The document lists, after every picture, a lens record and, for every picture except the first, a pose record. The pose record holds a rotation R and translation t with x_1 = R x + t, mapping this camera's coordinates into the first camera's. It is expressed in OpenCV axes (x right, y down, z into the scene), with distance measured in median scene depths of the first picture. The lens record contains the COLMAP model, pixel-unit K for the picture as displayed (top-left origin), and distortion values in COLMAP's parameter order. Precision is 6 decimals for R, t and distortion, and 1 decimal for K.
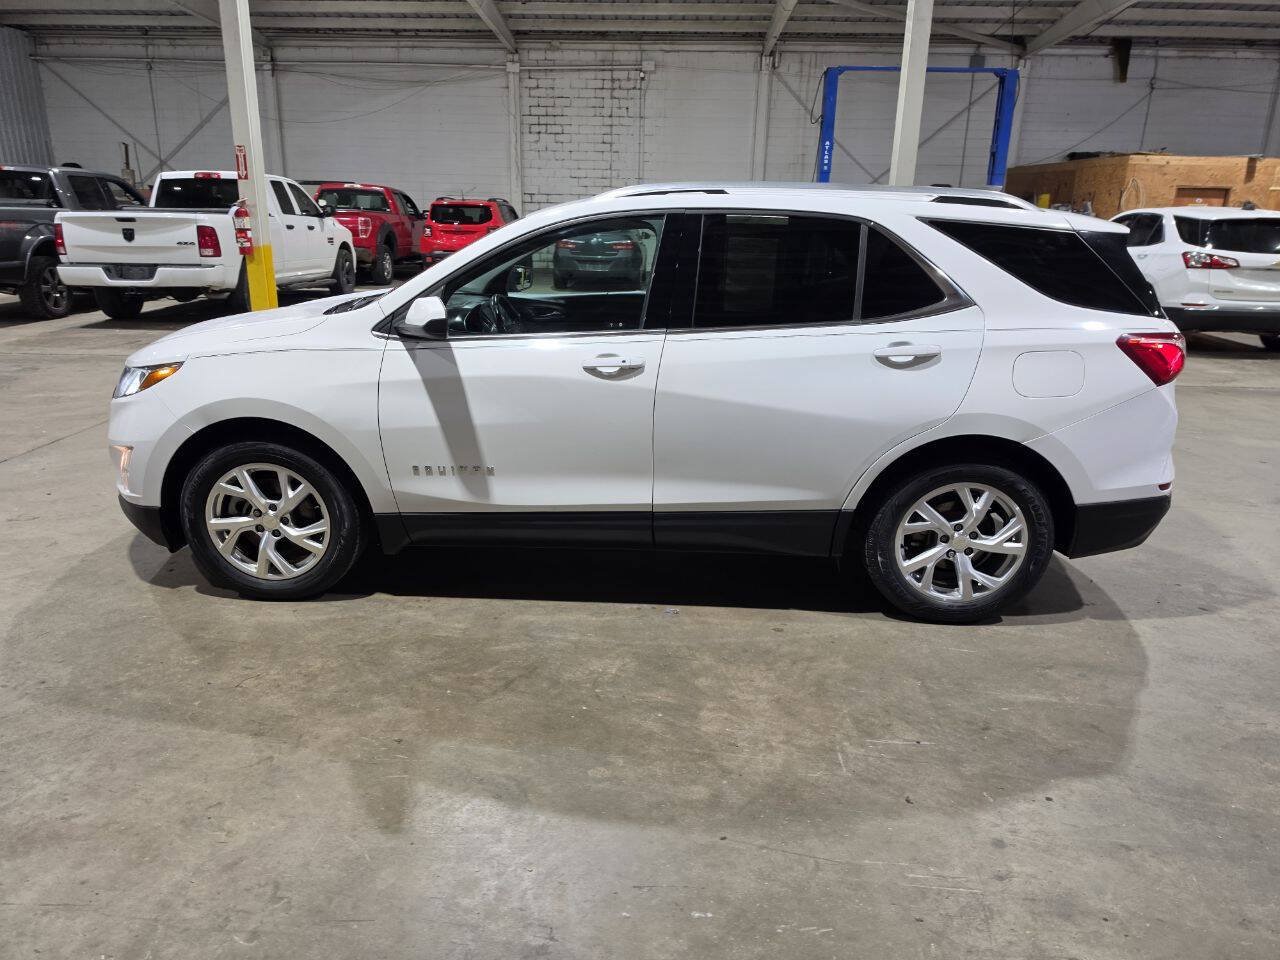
lens RADIAL K [[906.8, 0, 636.9], [0, 906.8, 462.1], [0, 0, 1]] dist [0.047712, -0.060374]
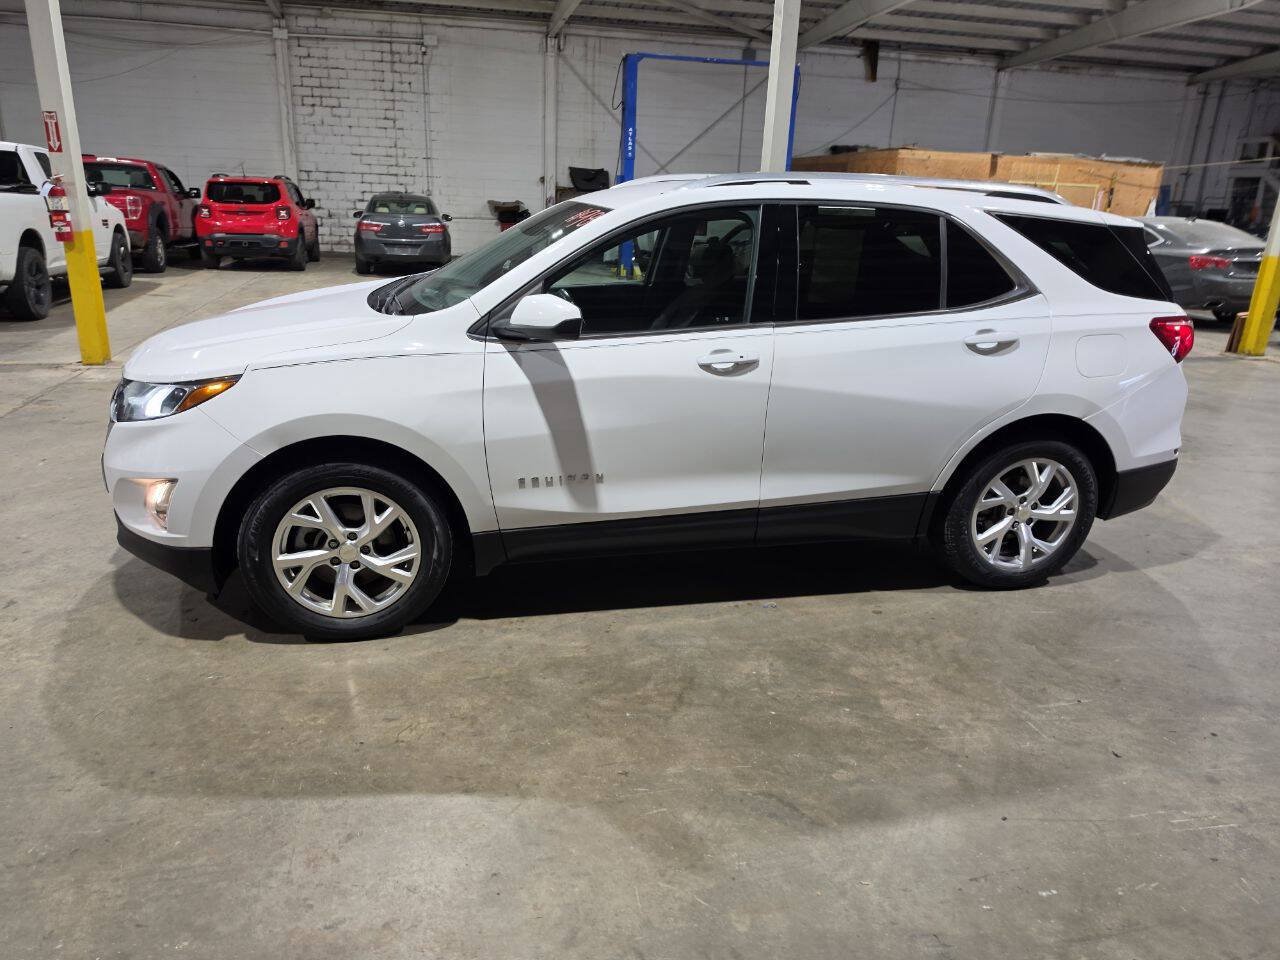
lens RADIAL K [[900.1, 0, 640.0], [0, 900.1, 480.0], [0, 0, 1]] dist [0.037887, -0.047845]
pose [[0.961375, -0.069461, 0.266333, -0.356339], [0.059386, 0.997188, 0.045708, -0.027568], [-0.268759, -0.028126, 0.962797, 0.085227]]
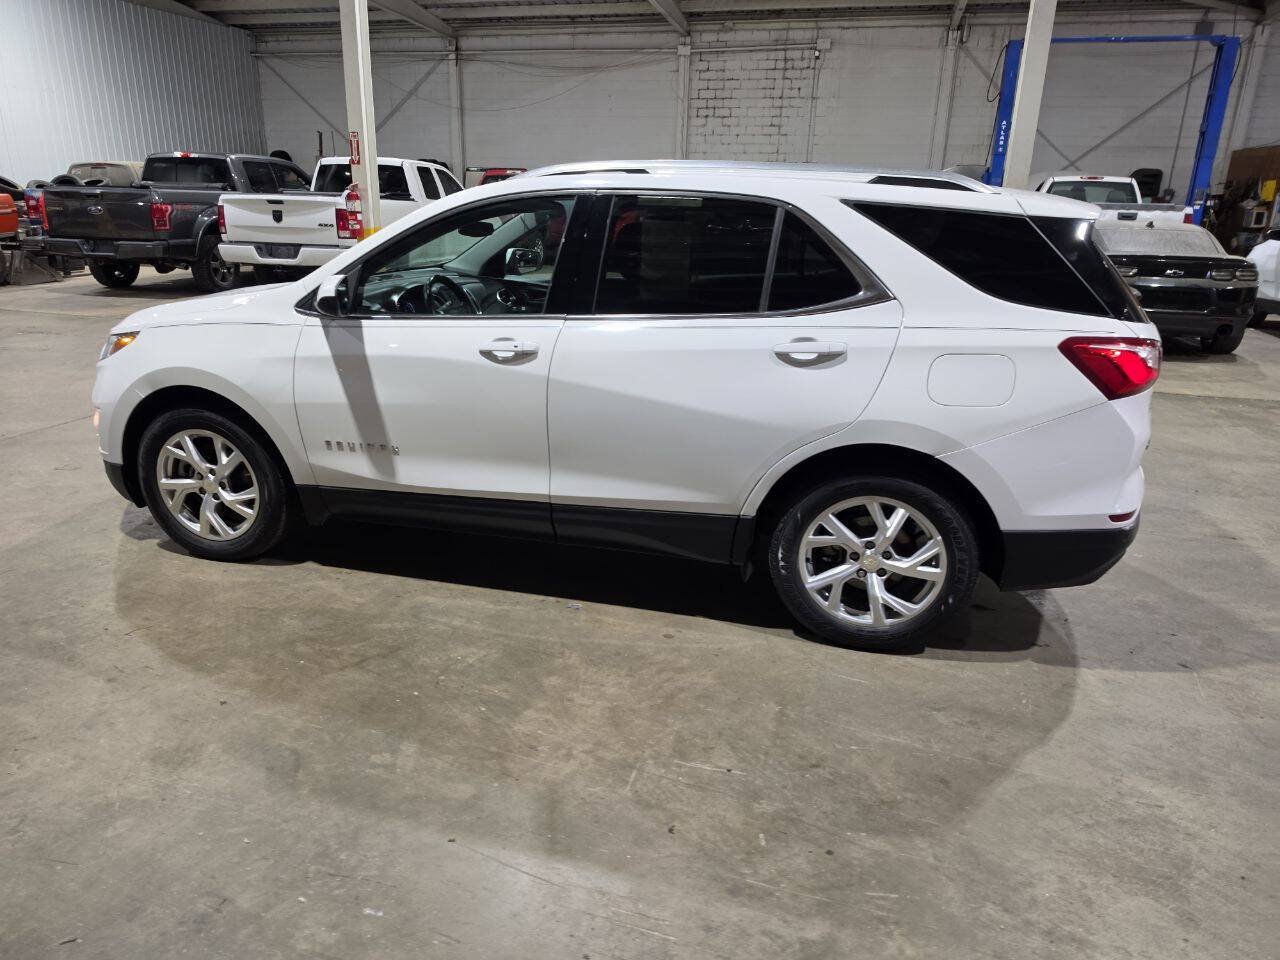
lens RADIAL K [[909.6, 0, 634.1], [0, 909.6, 477.5], [0, 0, 1]] dist [0.041151, -0.051214]
pose [[0.975322, 0.069039, -0.209713, 0.298977], [-0.063106, 0.997398, 0.034861, -0.011847], [0.211575, -0.020767, 0.977141, 0.063928]]
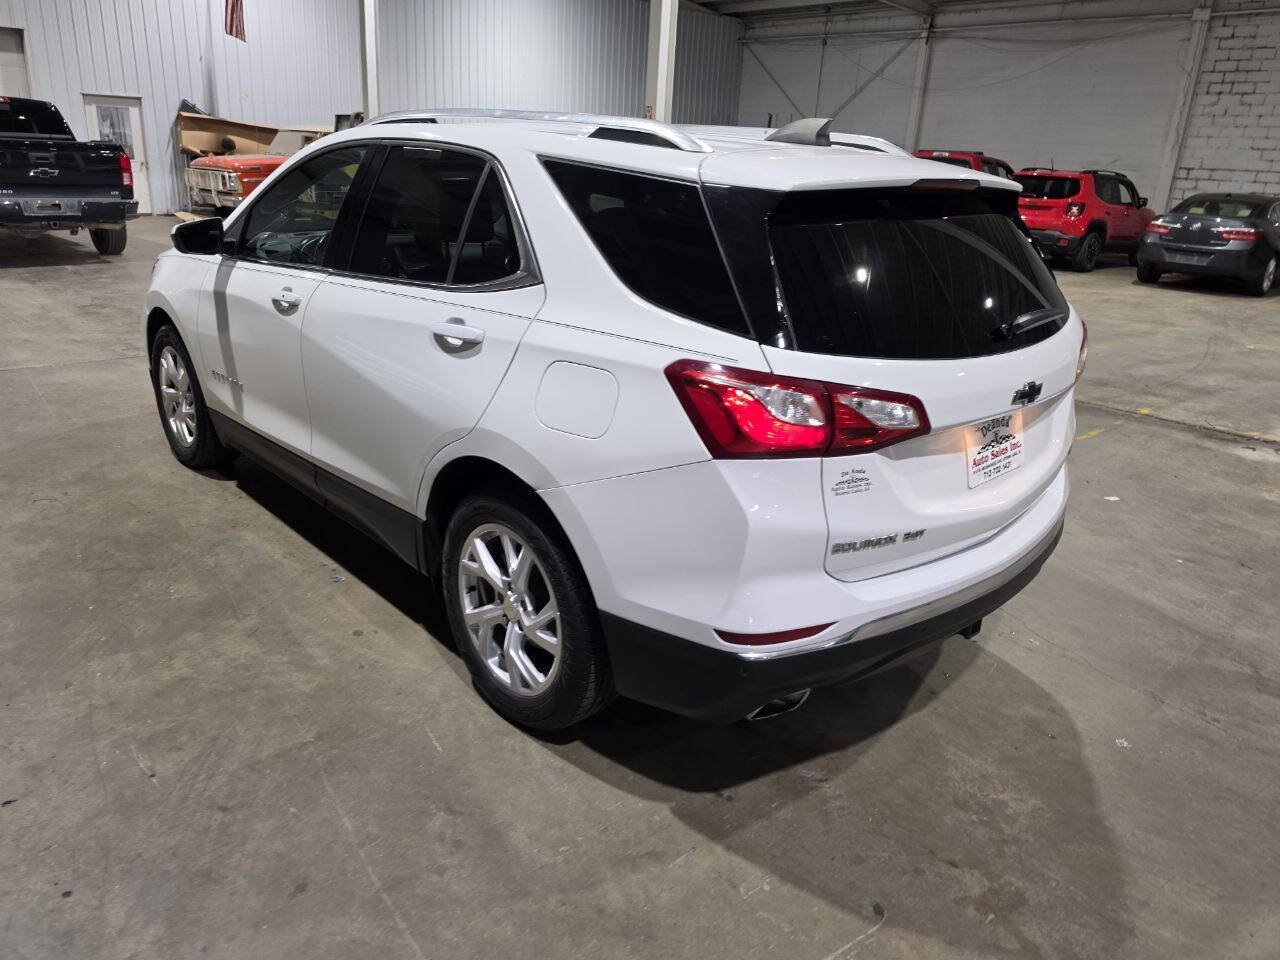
lens RADIAL K [[917.9, 0, 637.4], [0, 917.9, 440.8], [0, 0, 1]] dist [0.036761, -0.030232]
pose [[0.708869, 0.228637, -0.667255, 0.853184], [-0.229108, 0.969346, 0.088753, -0.124432], [0.667094, 0.089959, 0.739522, 0.501891]]
